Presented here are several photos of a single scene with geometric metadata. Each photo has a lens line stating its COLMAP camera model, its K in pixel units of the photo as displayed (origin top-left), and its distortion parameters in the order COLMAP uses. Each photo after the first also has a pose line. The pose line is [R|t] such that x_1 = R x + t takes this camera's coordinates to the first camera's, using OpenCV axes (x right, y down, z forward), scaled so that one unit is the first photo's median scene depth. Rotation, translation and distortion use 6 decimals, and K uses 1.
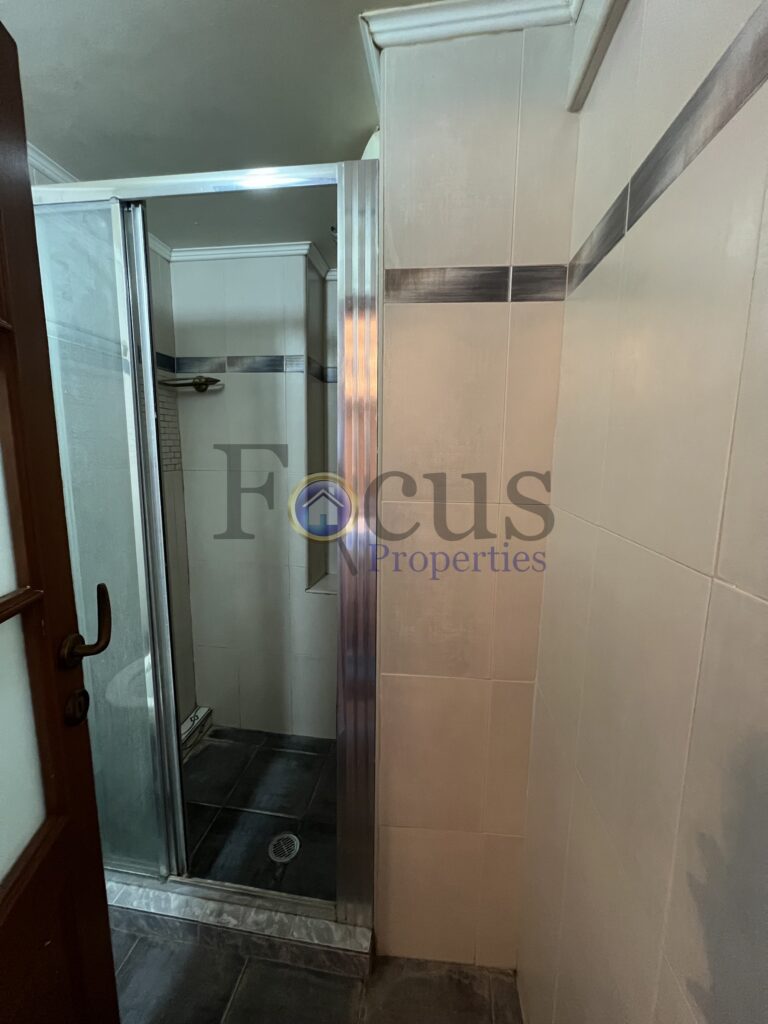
lens RADIAL K [[411.2, 0, 381.2], [0, 411.2, 508.9], [0, 0, 1]] dist [0.000032, 0.000495]
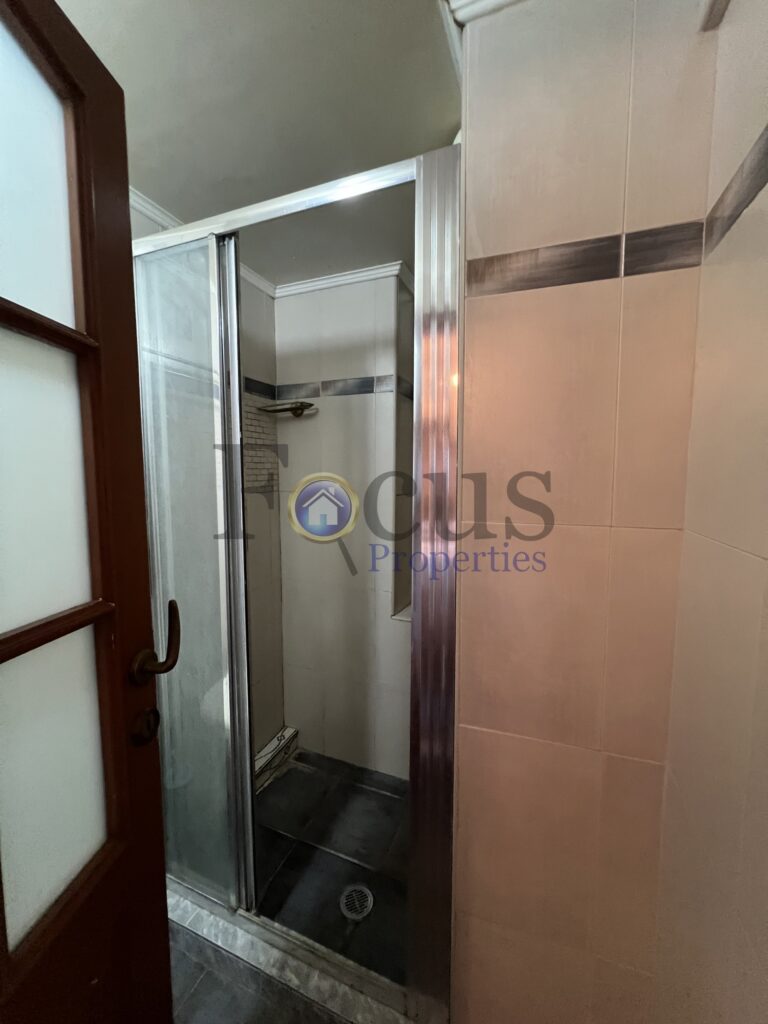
lens RADIAL K [[411.5, 0, 384.6], [0, 411.5, 509.4], [0, 0, 1]] dist [-0.002214, 0.000750]
pose [[0.972881, 0.008136, -0.231163, 0.036384], [-0.021329, 0.998279, -0.054632, 0.003987], [0.230321, 0.058081, 0.971380, 0.100975]]
